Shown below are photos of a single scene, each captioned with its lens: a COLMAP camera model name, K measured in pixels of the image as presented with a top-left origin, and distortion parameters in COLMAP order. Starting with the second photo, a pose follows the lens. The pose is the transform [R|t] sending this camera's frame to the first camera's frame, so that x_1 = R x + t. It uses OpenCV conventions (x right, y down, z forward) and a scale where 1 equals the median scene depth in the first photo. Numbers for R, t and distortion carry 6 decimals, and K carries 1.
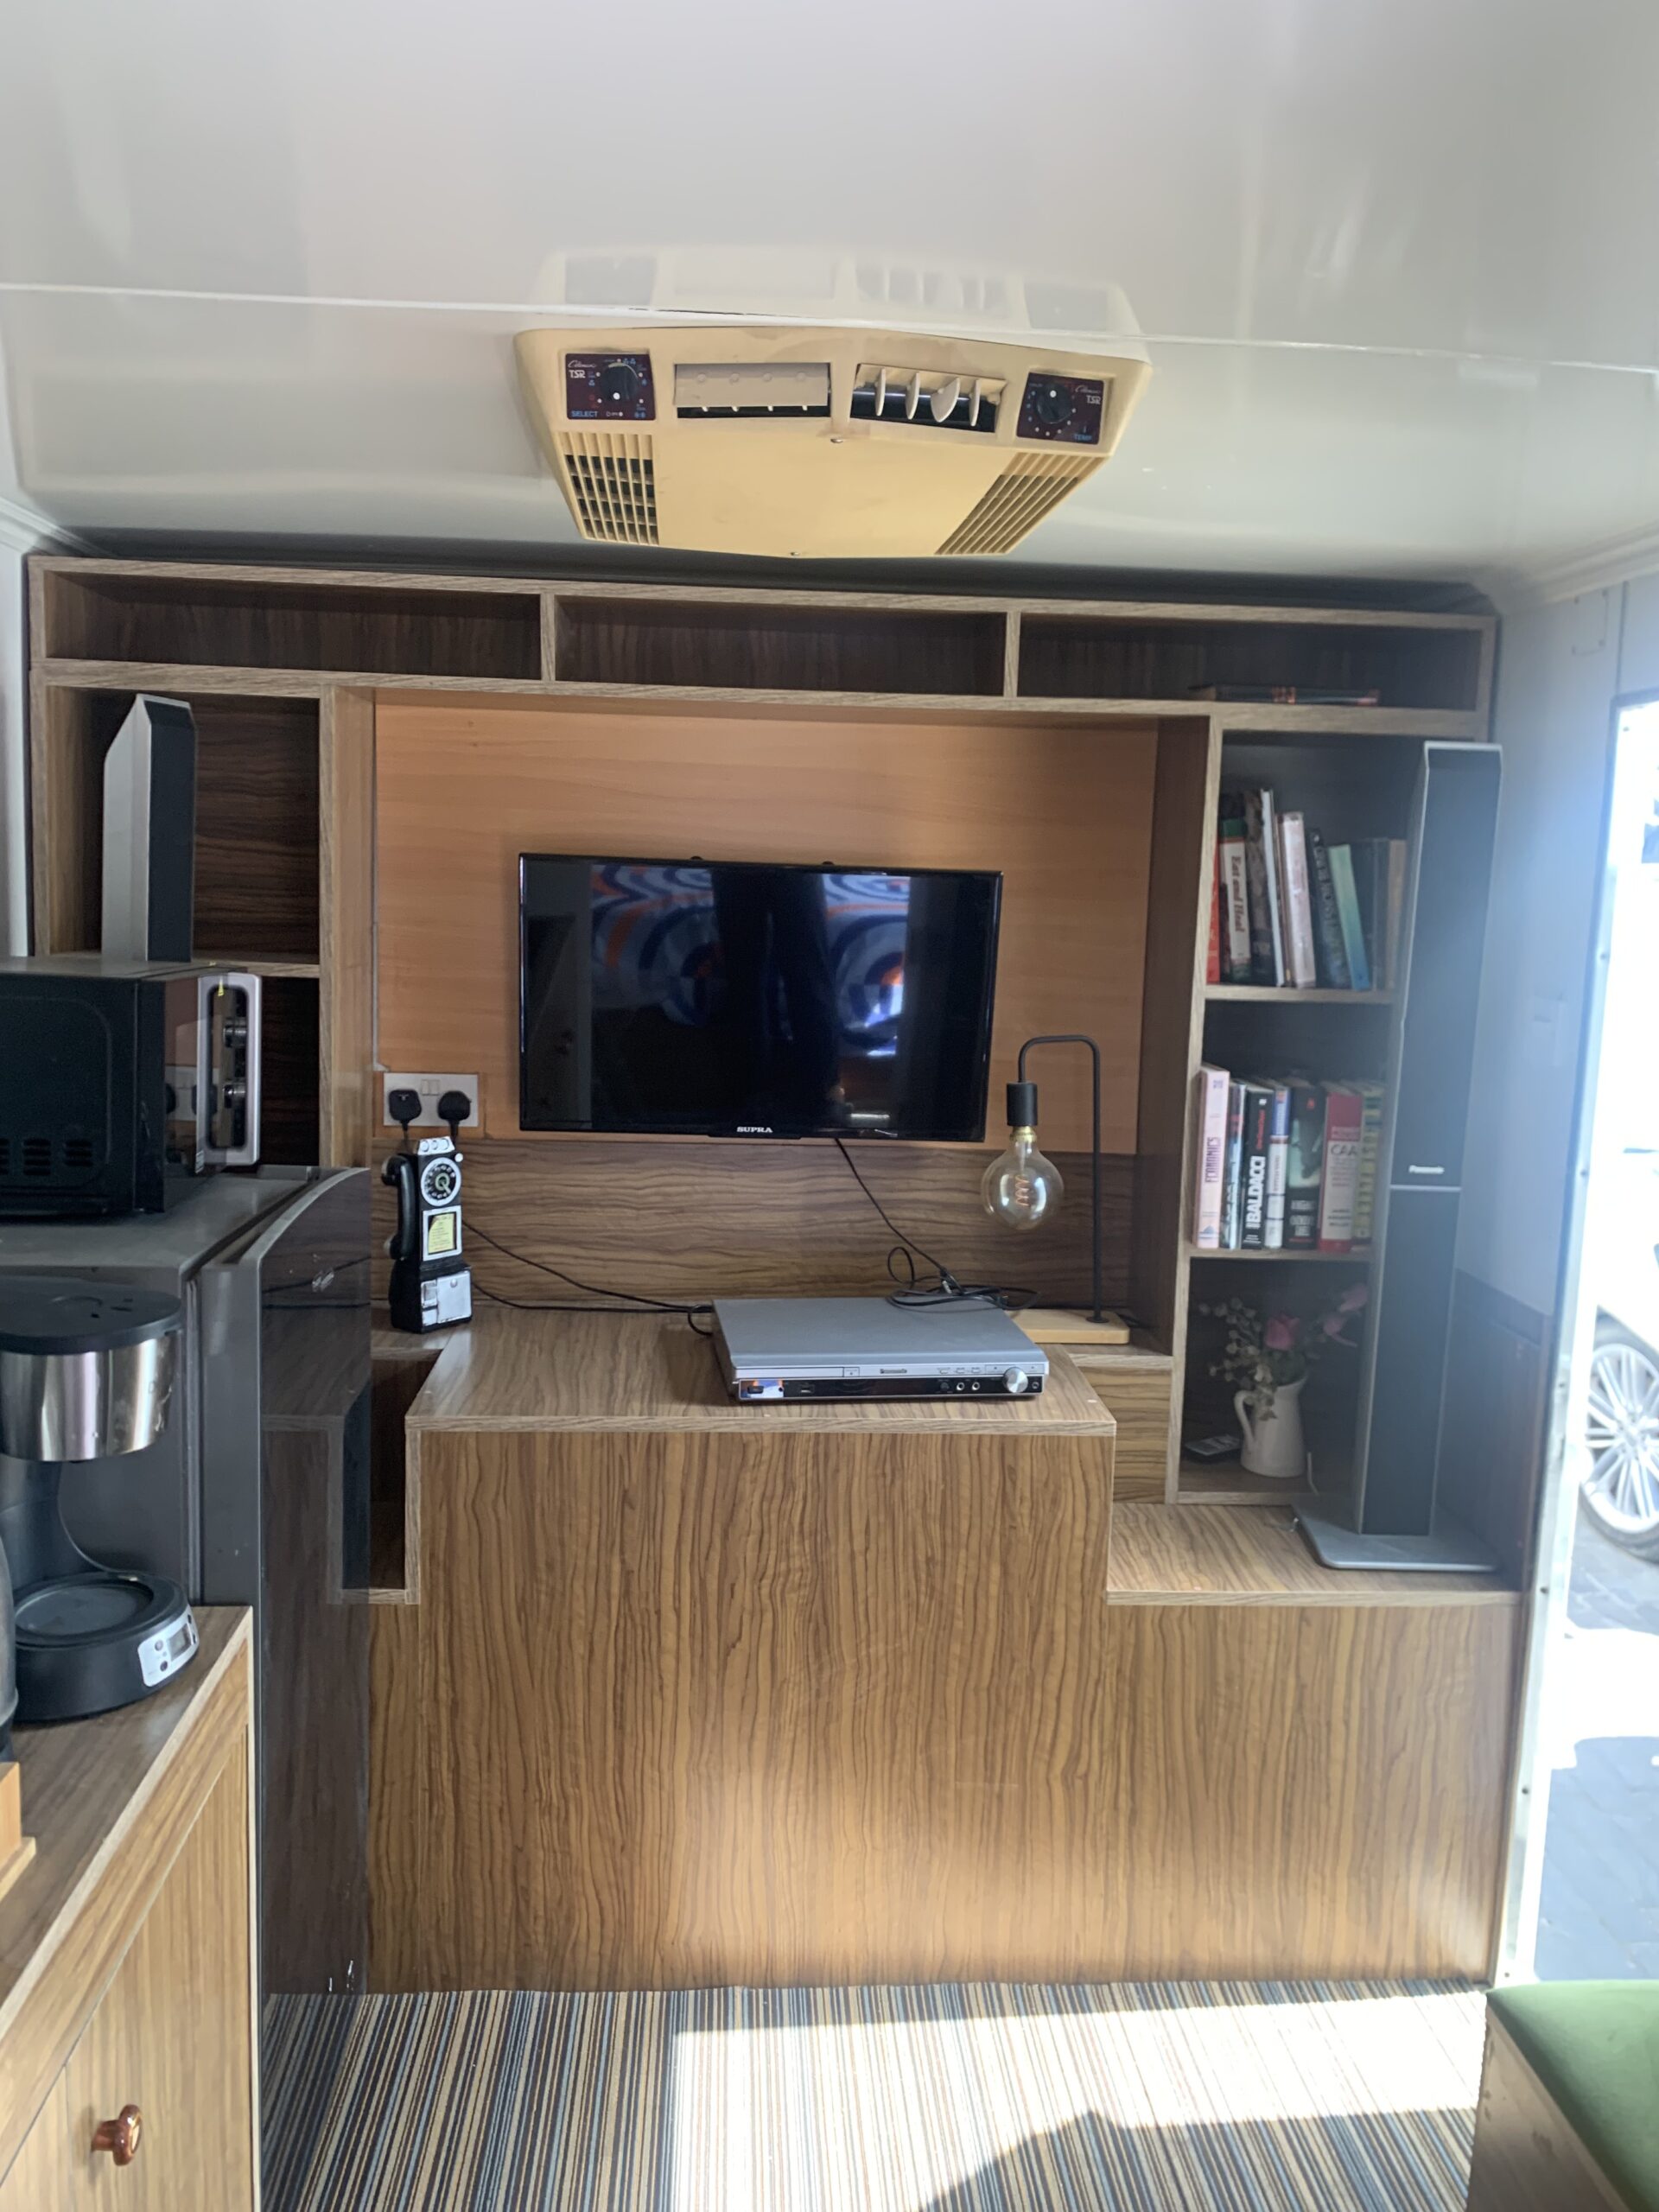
lens RADIAL K [[1680.8, 0, 821.1], [0, 1680.8, 1067.4], [0, 0, 1]] dist [0.028729, -0.035387]
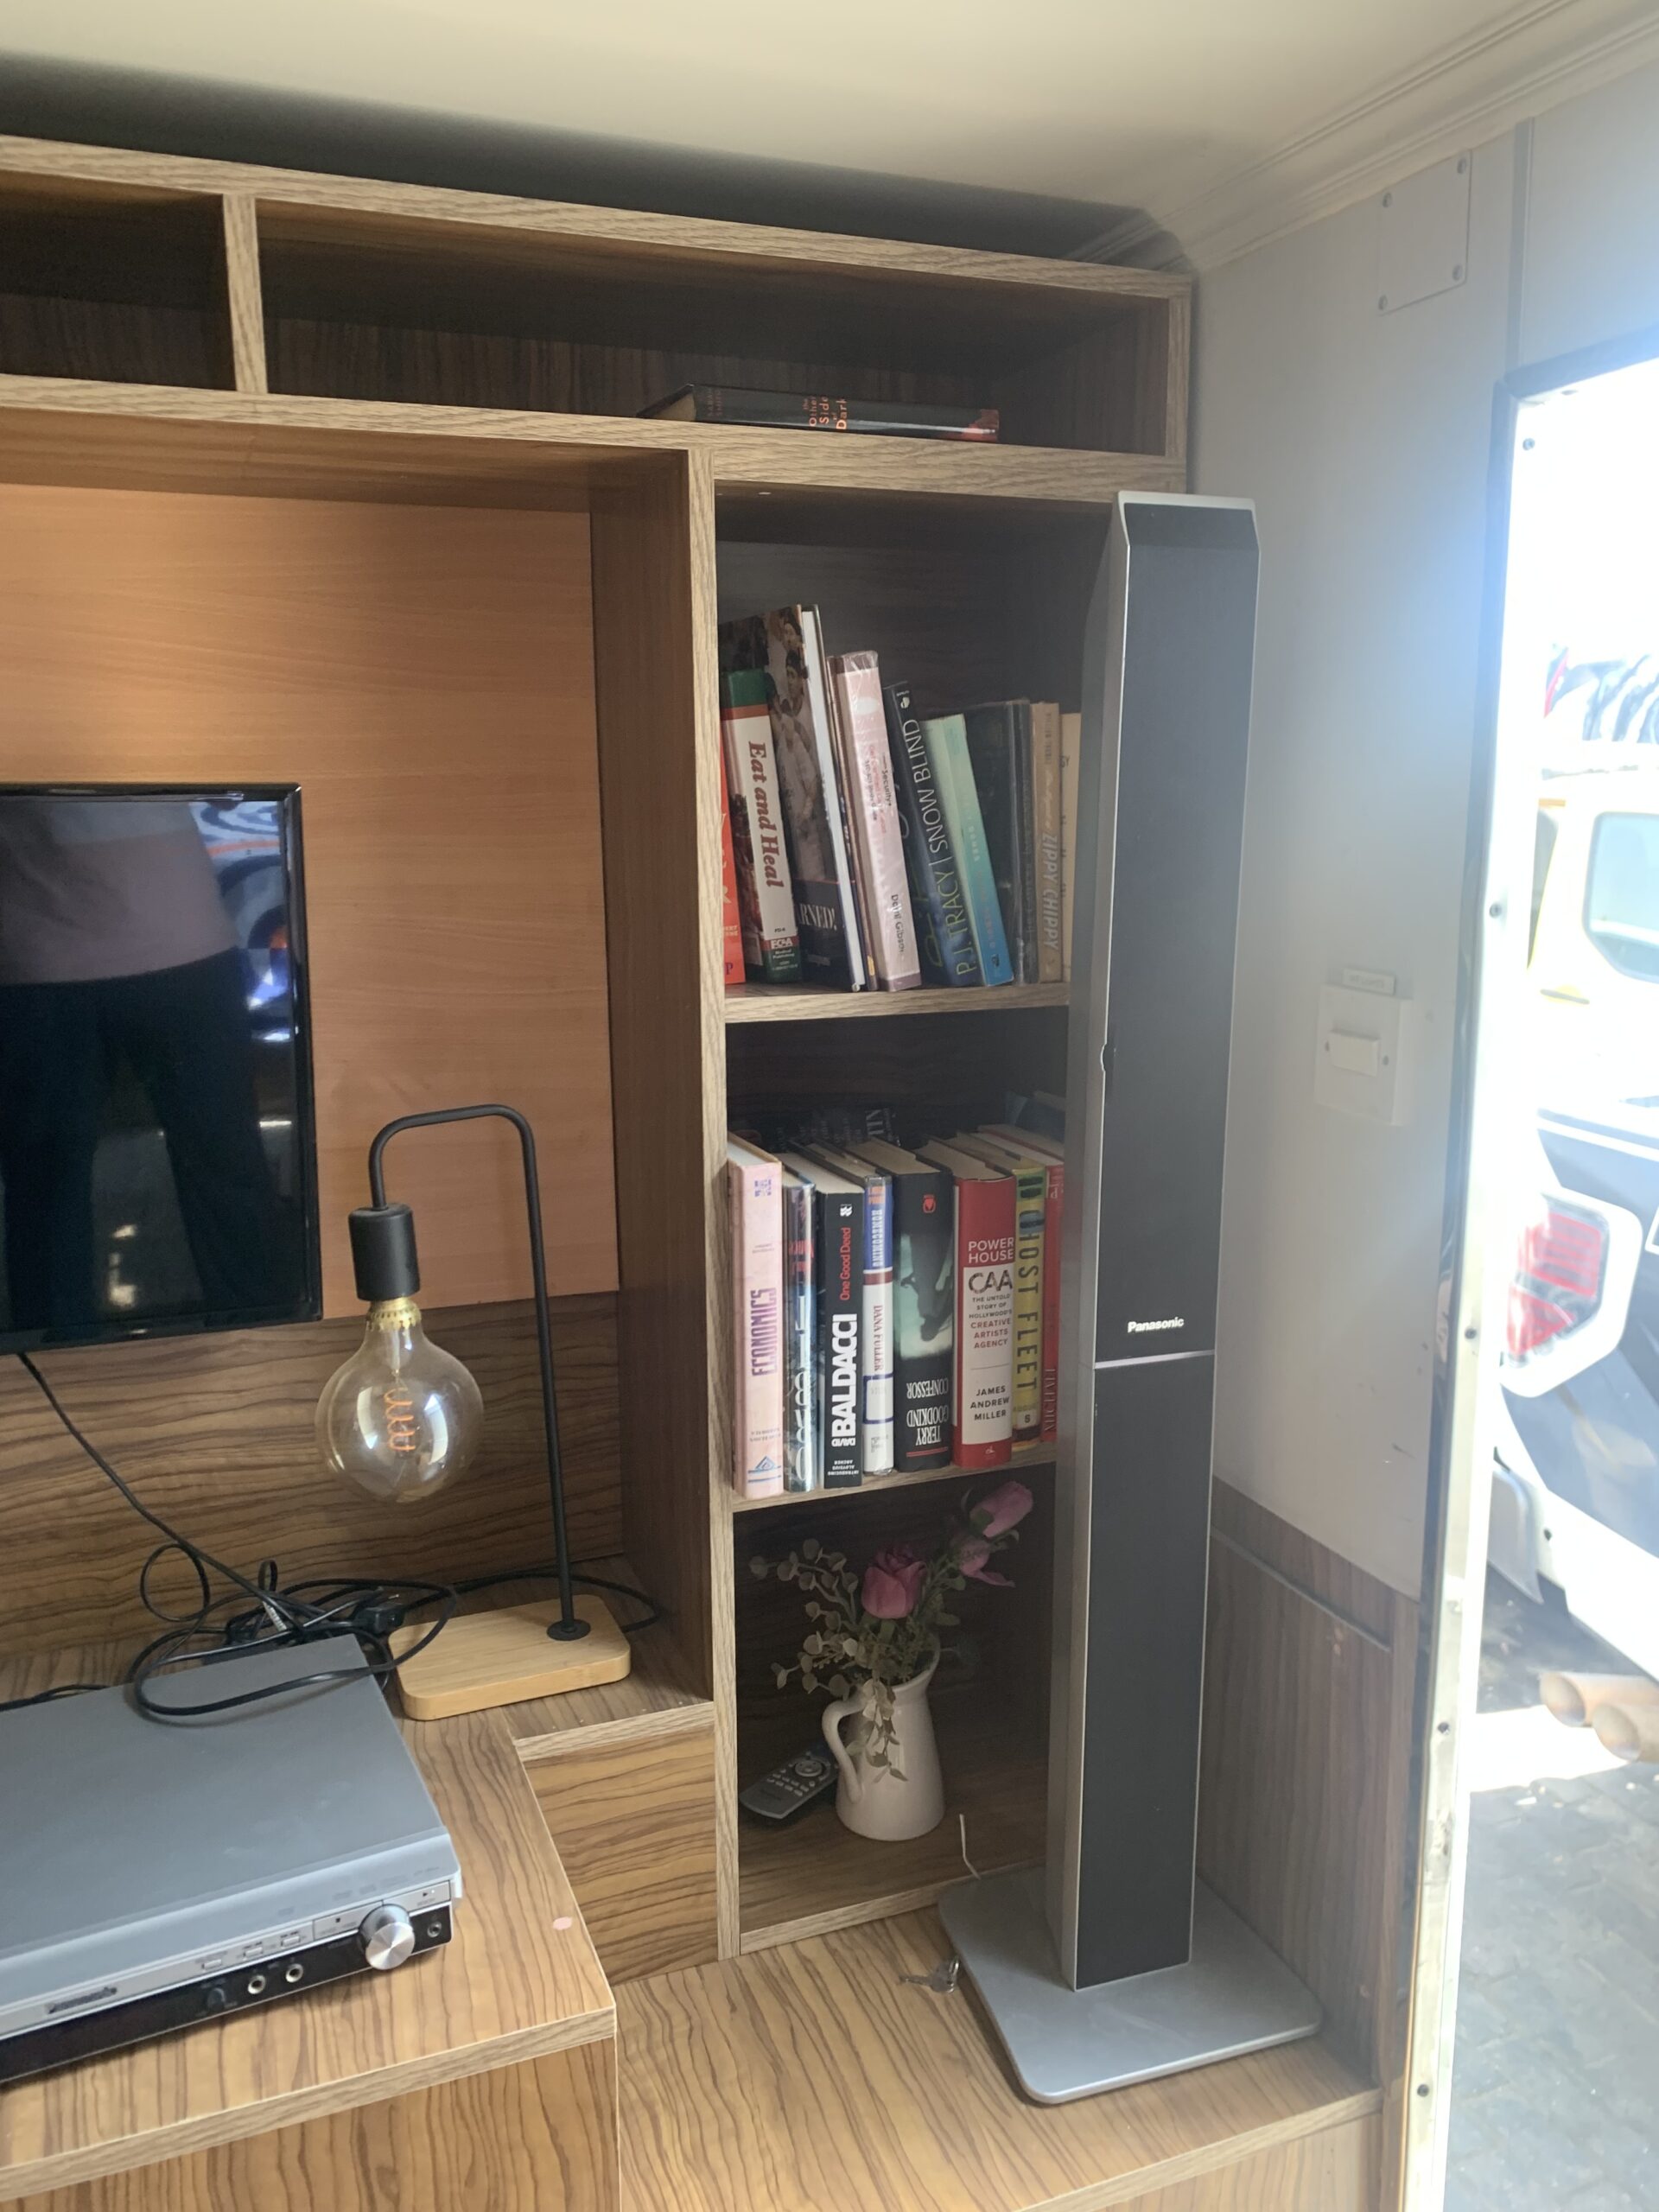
lens RADIAL K [[1680.8, 0, 818.4], [0, 1680.8, 1091.5], [0, 0, 1]] dist [0.028729, -0.035387]
pose [[0.951004, -0.089853, 0.295833, 0.101937], [0.071924, 0.994883, 0.070961, -0.054236], [-0.300696, -0.046207, 0.952600, 0.501060]]
